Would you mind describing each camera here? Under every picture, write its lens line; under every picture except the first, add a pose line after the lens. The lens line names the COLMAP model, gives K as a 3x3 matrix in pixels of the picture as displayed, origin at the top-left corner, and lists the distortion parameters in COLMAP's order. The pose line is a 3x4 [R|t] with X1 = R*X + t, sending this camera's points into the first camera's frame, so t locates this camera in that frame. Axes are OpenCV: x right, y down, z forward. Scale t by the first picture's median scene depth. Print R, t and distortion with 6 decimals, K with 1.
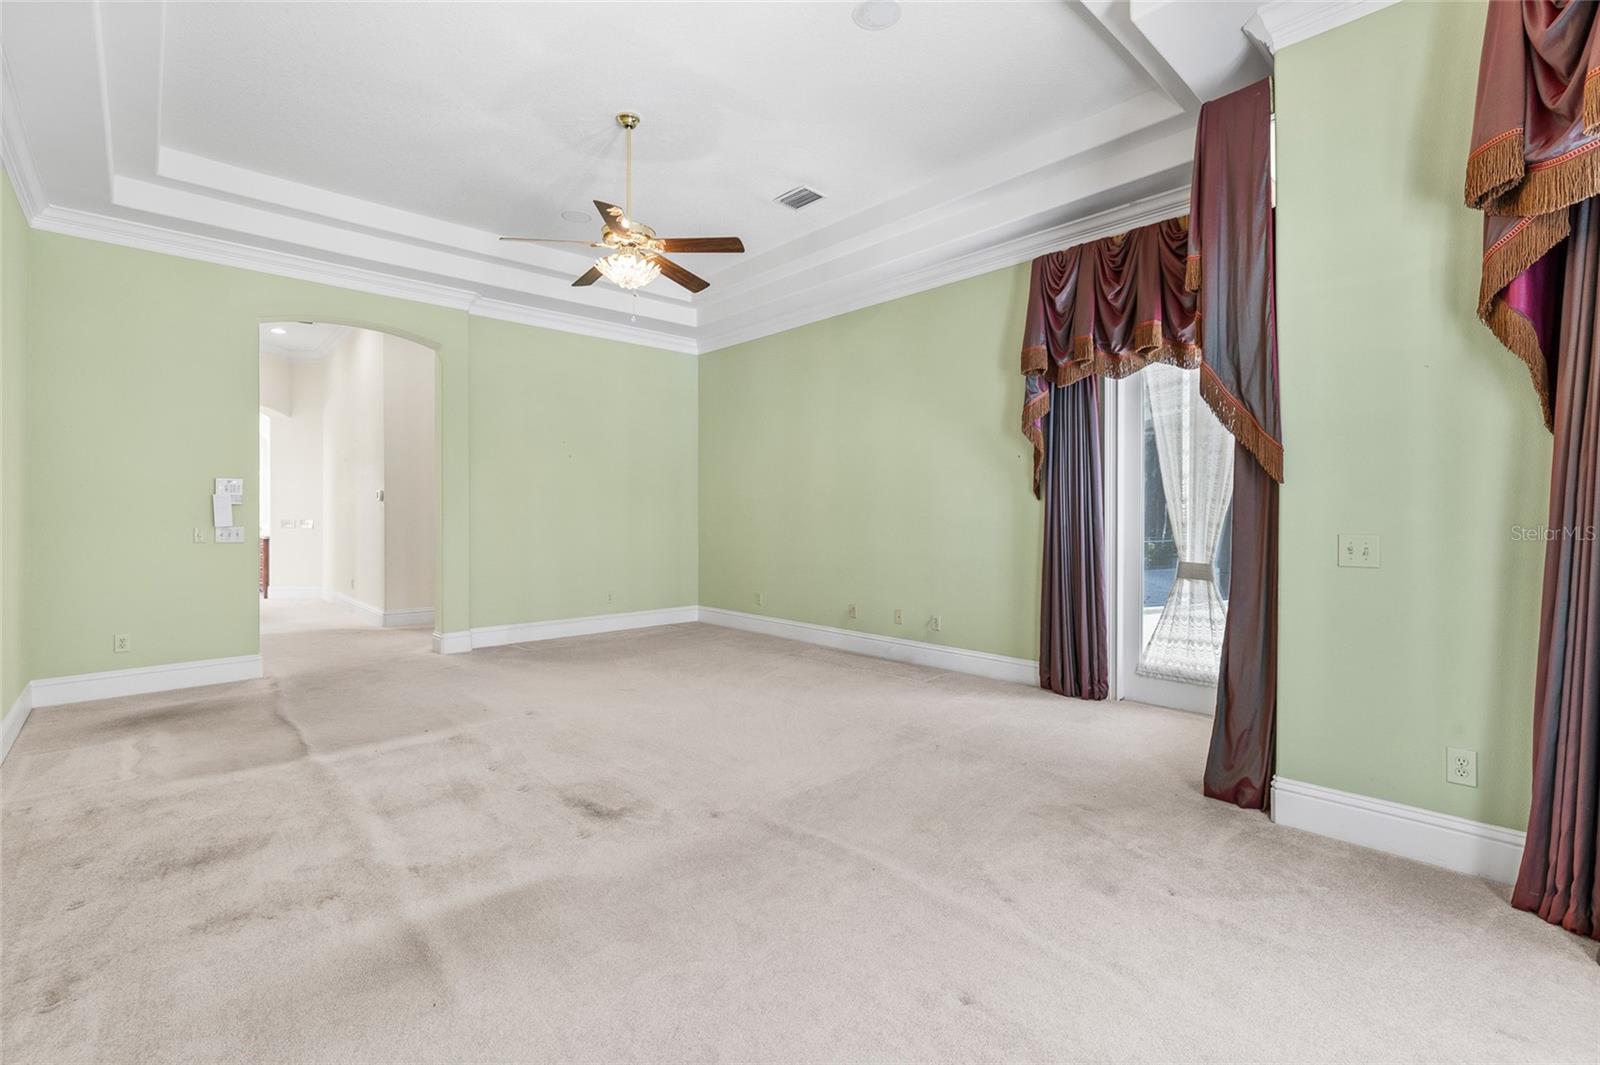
lens RADIAL K [[720.3, 0, 800.5], [0, 720.3, 519.1], [0, 0, 1]] dist [-0.008127, 0.004328]
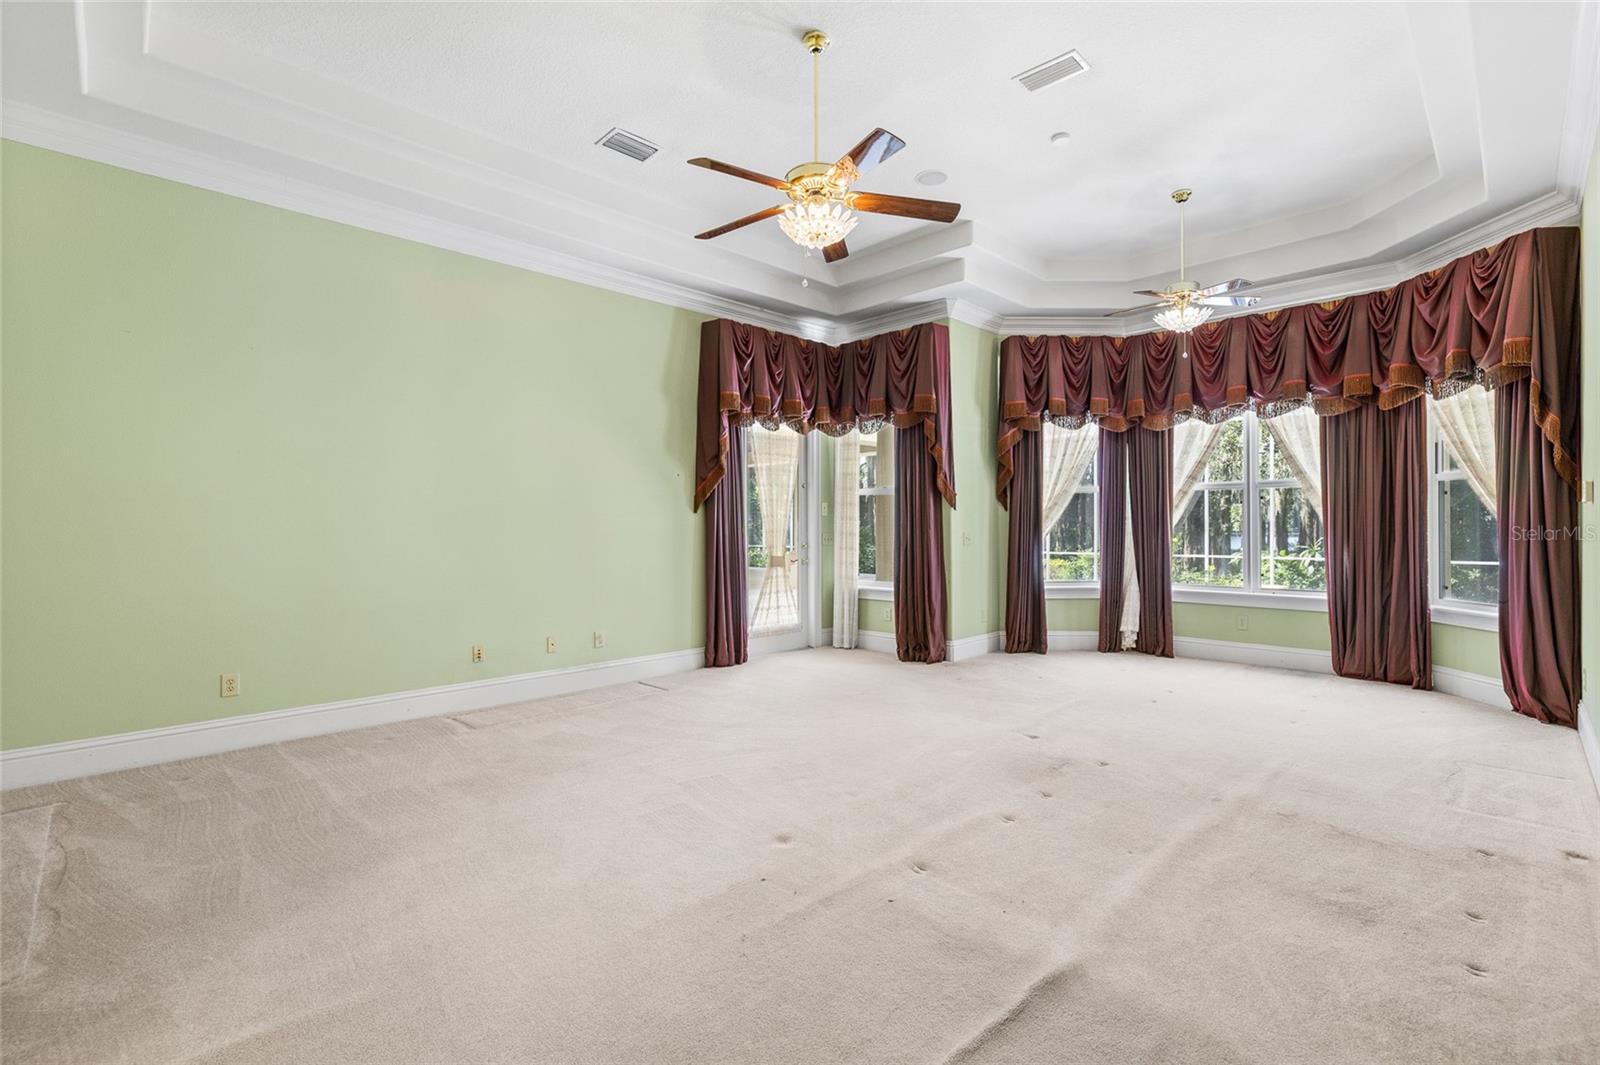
lens RADIAL K [[720.3, 0, 802.6], [0, 720.3, 525.4], [0, 0, 1]] dist [-0.008127, 0.004328]
pose [[-0.039644, 0.000027, 0.999214, -0.891827], [0.009291, 0.999957, 0.000341, -0.005525], [-0.999171, 0.009297, -0.039643, 0.888317]]
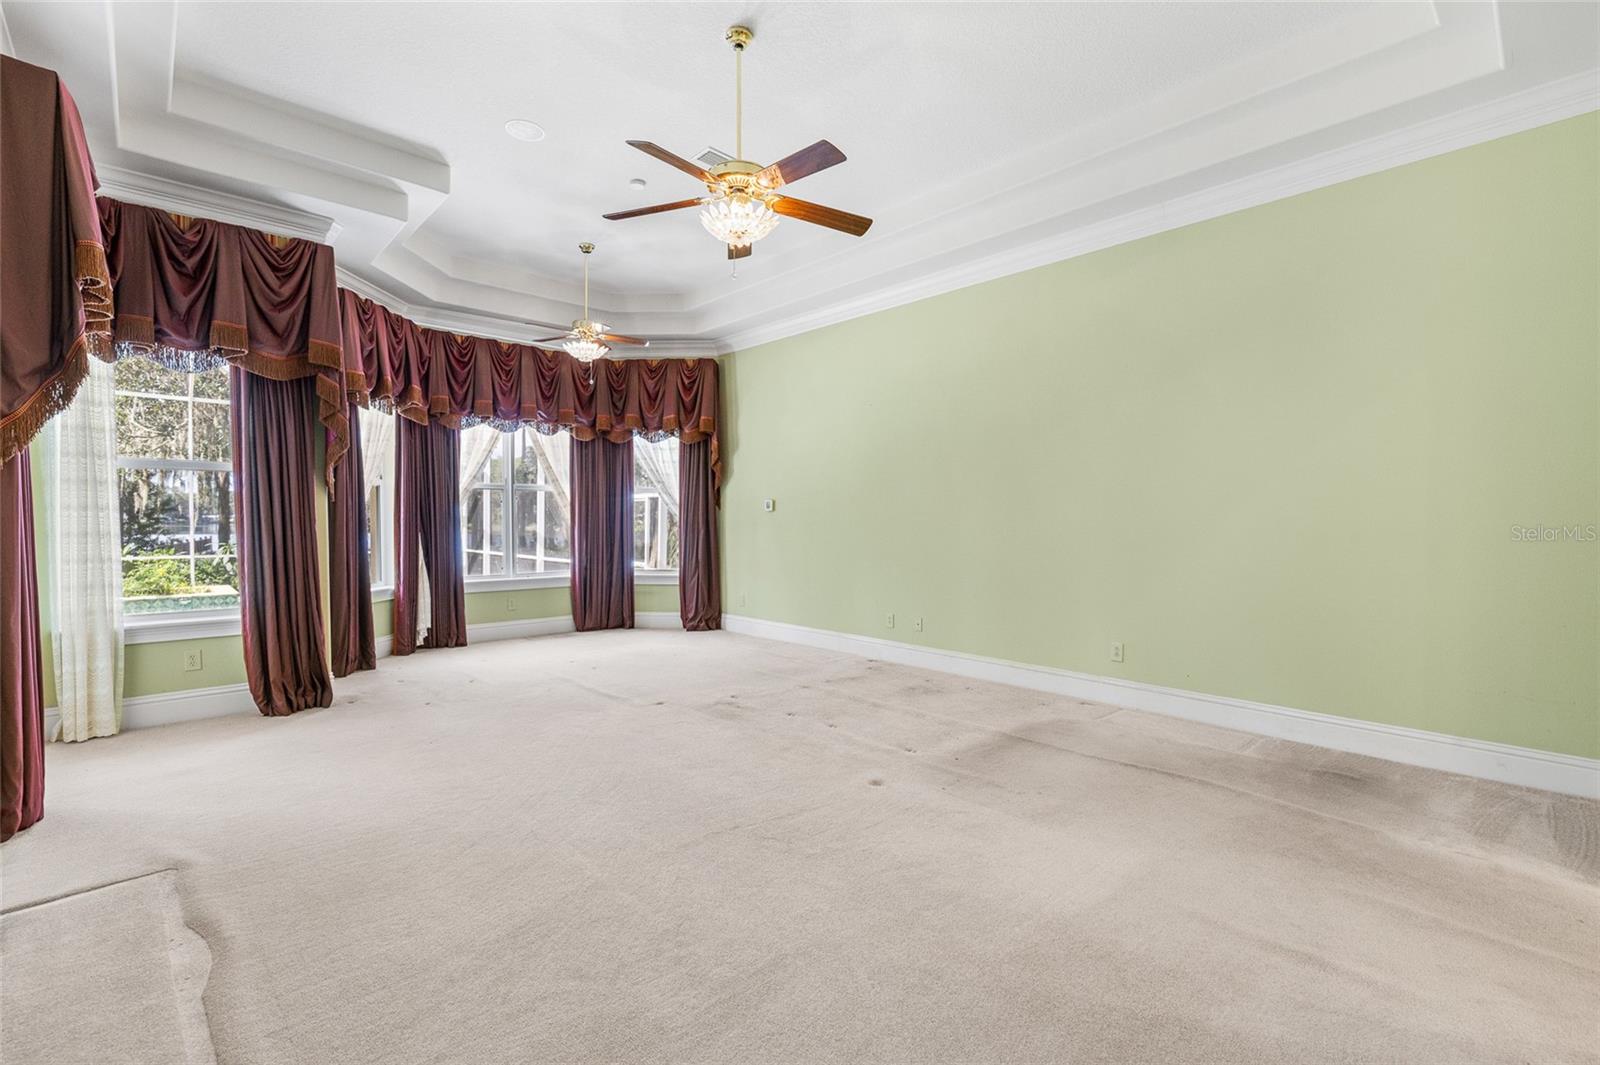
lens RADIAL K [[720.3, 0, 801.9], [0, 720.3, 537.2], [0, 0, 1]] dist [-0.008127, 0.004328]
pose [[-0.999942, -0.002155, -0.010539, -0.257842], [-0.002464, 0.999565, 0.029386, -0.010351], [0.010471, 0.029410, -0.999513, 1.546066]]
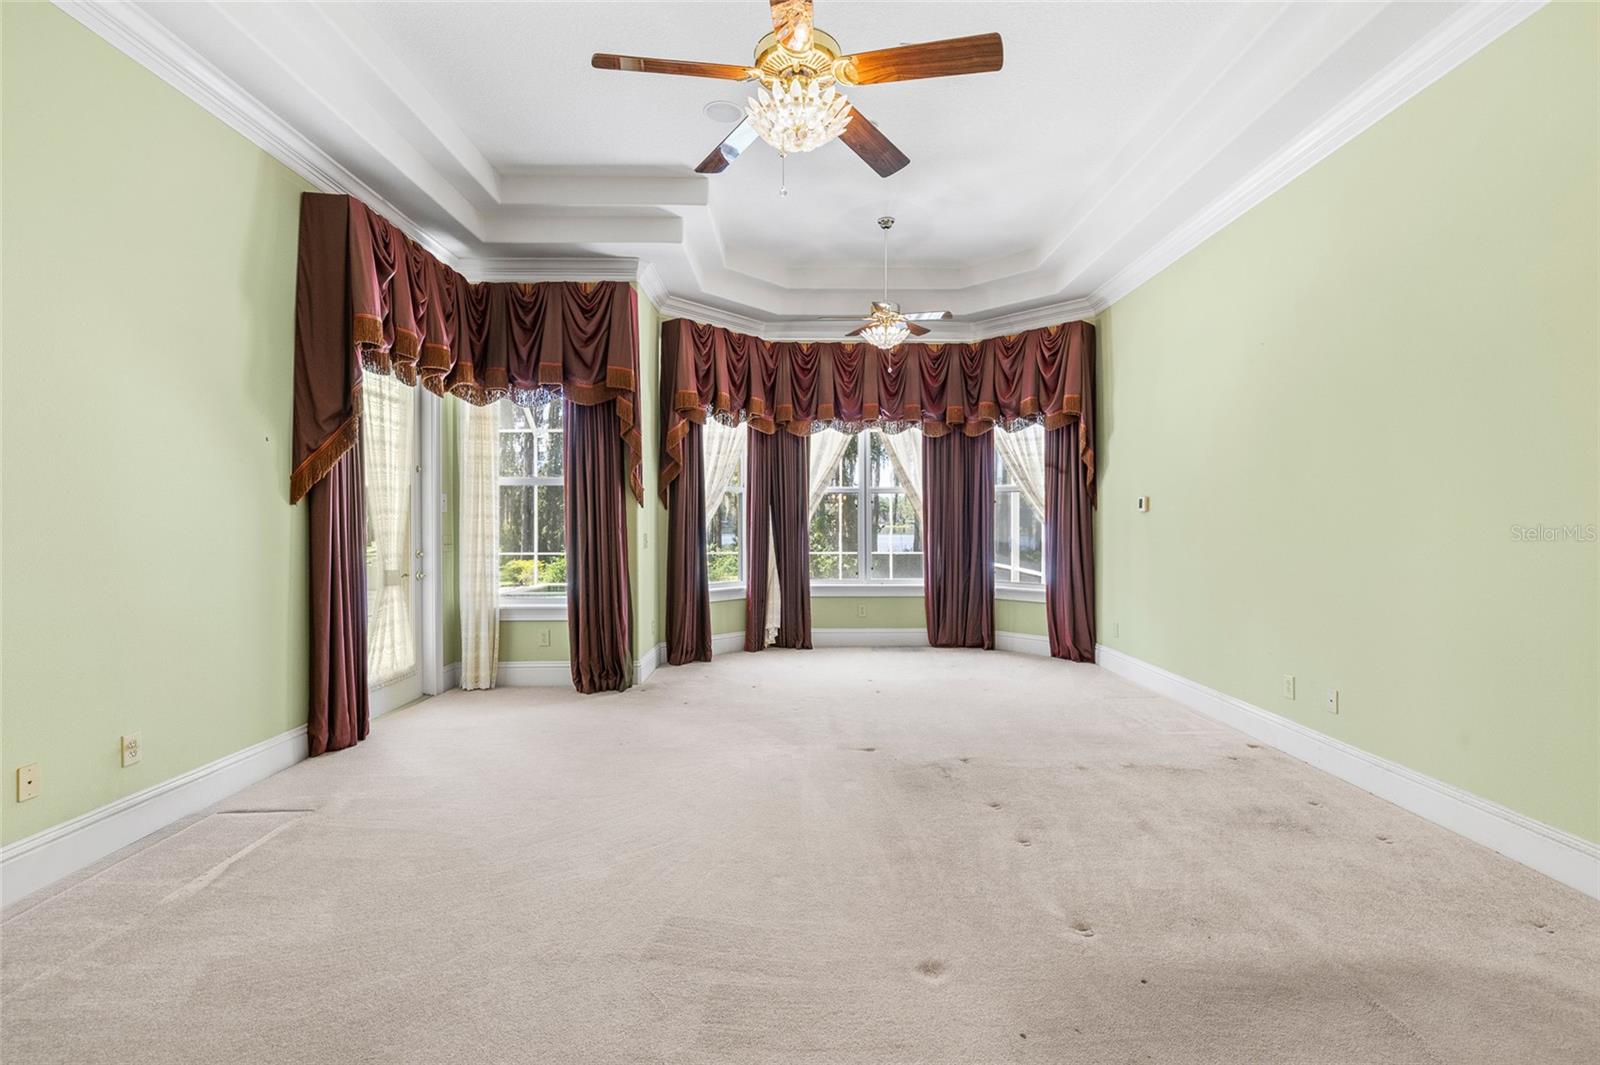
lens RADIAL K [[720.3, 0, 802.0], [0, 720.3, 527.4], [0, 0, 1]] dist [-0.008127, 0.004328]
pose [[-0.747373, -0.003056, 0.664398, -0.540968], [0.004310, 0.999946, 0.009448, -0.008810], [-0.664391, 0.009924, -0.747319, 1.224071]]
